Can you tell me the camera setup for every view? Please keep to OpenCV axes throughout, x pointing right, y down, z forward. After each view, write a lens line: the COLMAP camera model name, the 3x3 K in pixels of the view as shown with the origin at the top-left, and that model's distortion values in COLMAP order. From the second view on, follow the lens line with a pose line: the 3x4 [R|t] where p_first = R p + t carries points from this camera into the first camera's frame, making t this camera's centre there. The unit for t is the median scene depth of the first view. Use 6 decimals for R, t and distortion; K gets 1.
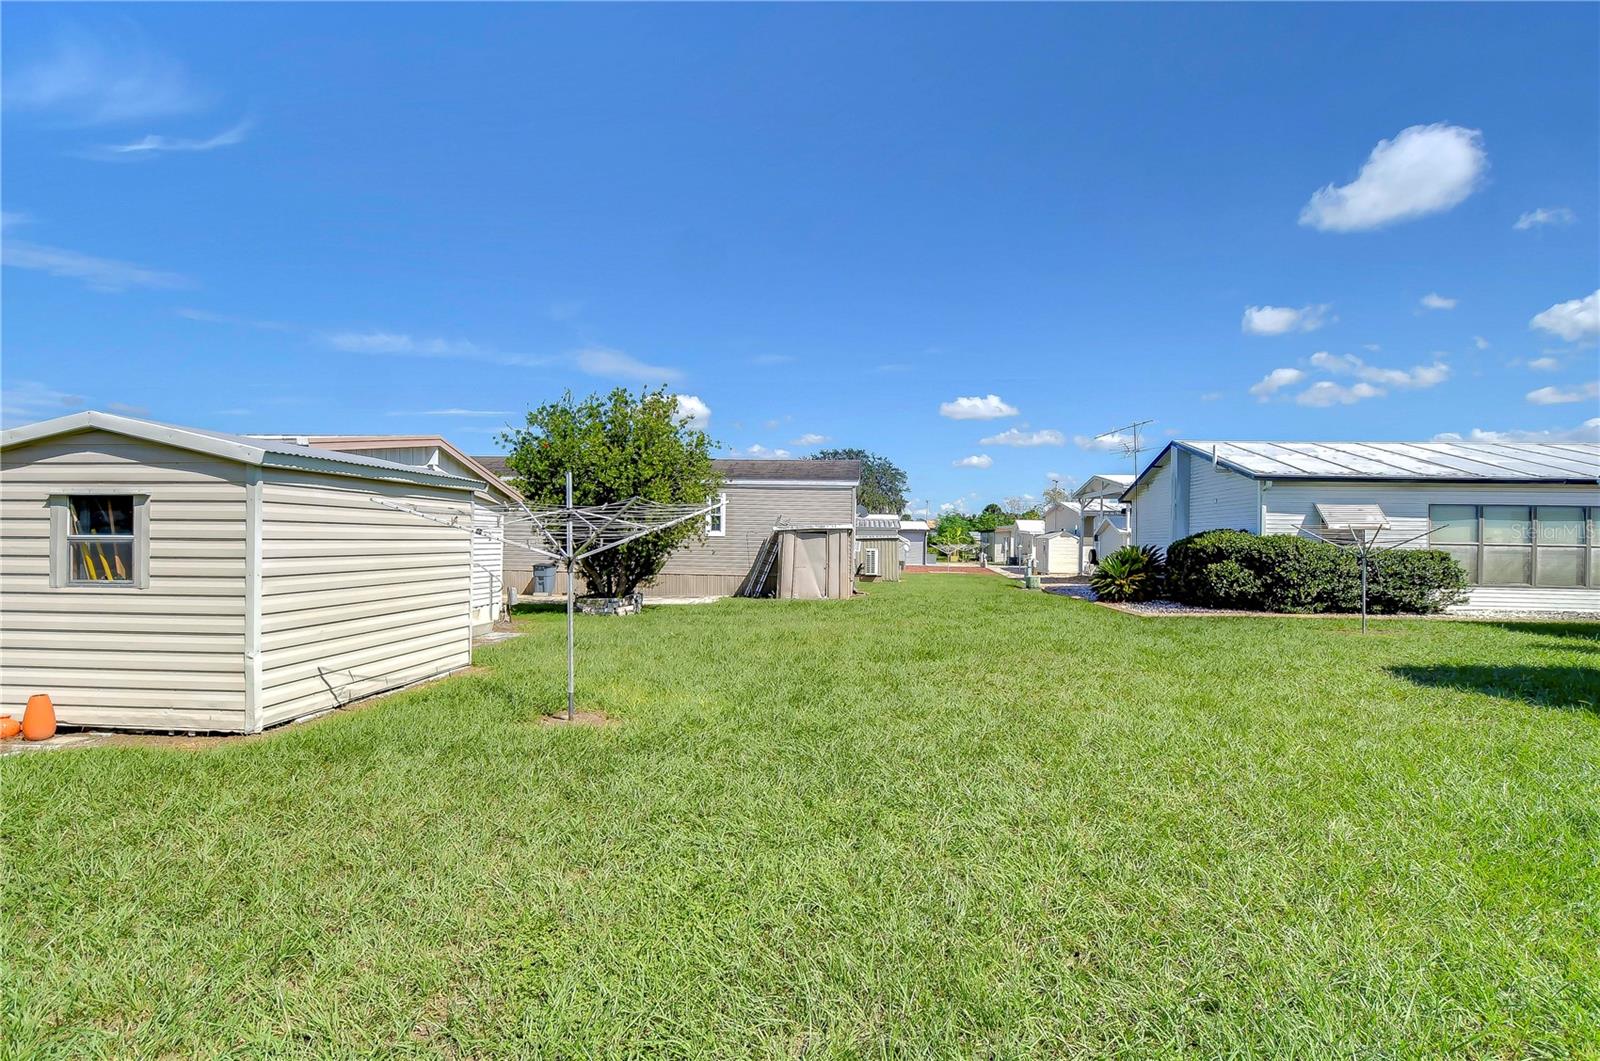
lens RADIAL K [[748.7, 0, 802.7], [0, 748.7, 537.6], [0, 0, 1]] dist [0.012450, -0.008615]
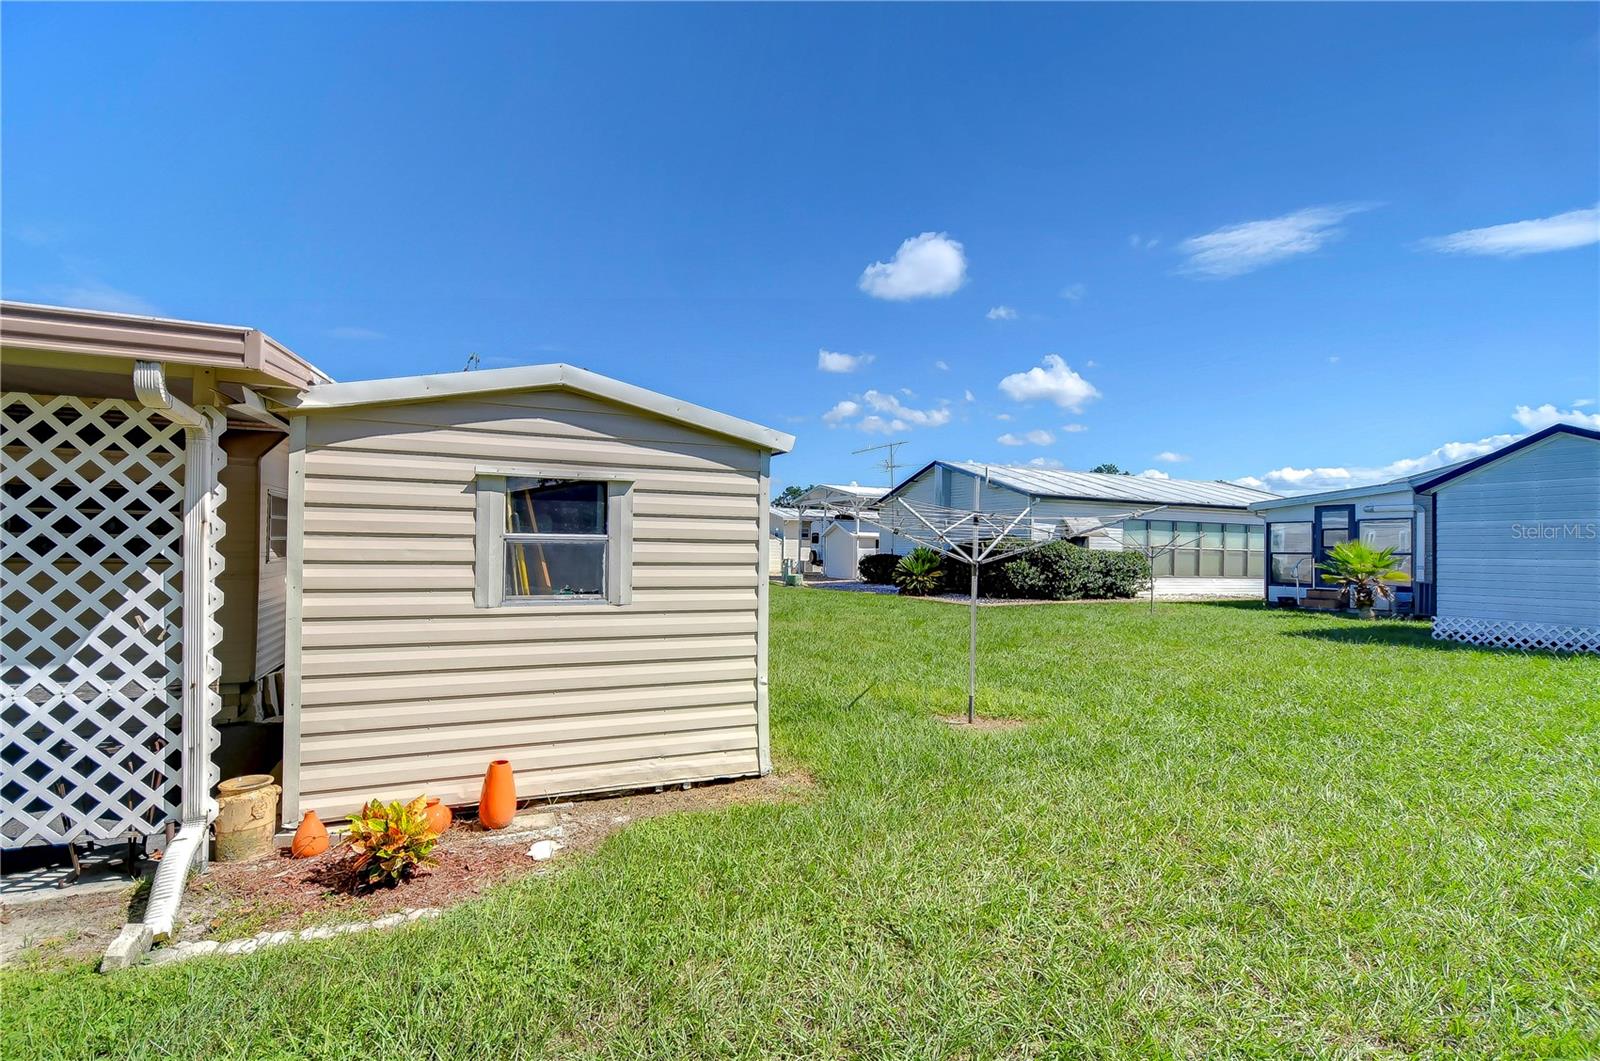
lens RADIAL K [[729.1, 0, 800.0], [0, 729.1, 544.2], [0, 0, 1]] dist [0.013702, -0.009667]
pose [[0.888656, 0.006063, 0.458535, -0.869086], [-0.010117, 0.999928, 0.006385, -0.000216], [-0.458463, -0.010313, 0.888654, 0.215539]]
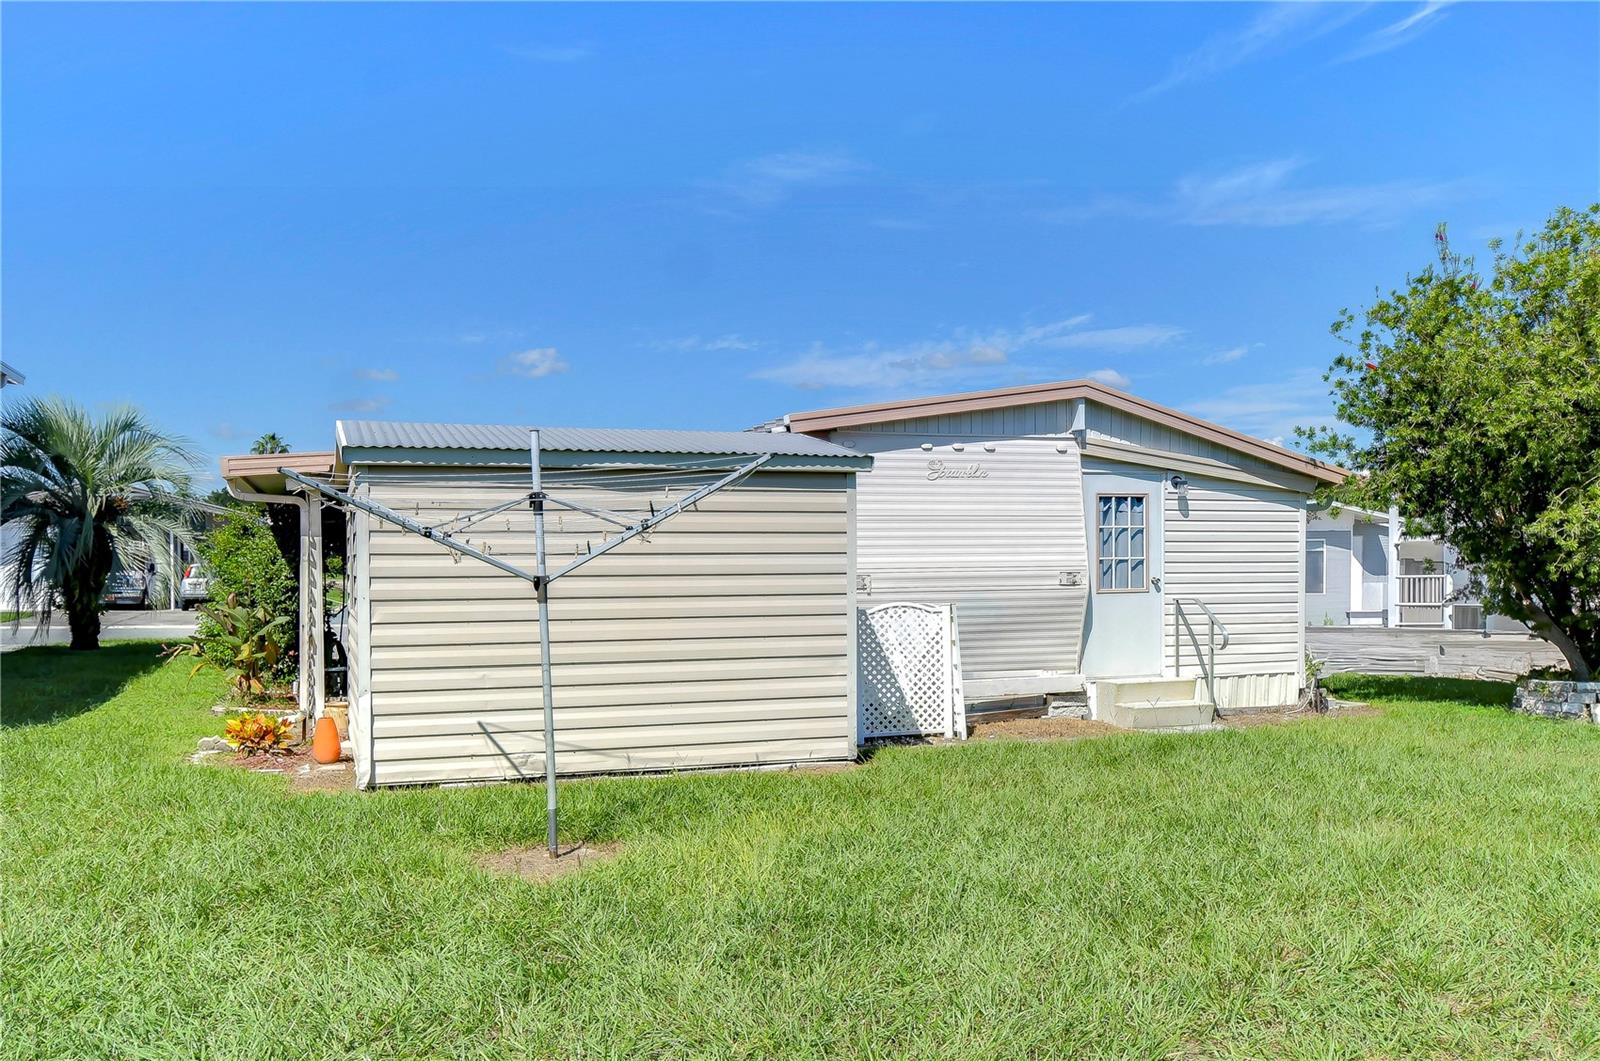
lens RADIAL K [[1312.2, 0, 835.5], [0, 1312.2, 563.0], [0, 0, 1]] dist [-0.001593, 0.001647]
pose [[0.419585, -0.014790, -0.907595, 0.643880], [0.017131, 0.999818, -0.008373, 0.024883], [0.907554, -0.012034, 0.419762, 0.688196]]
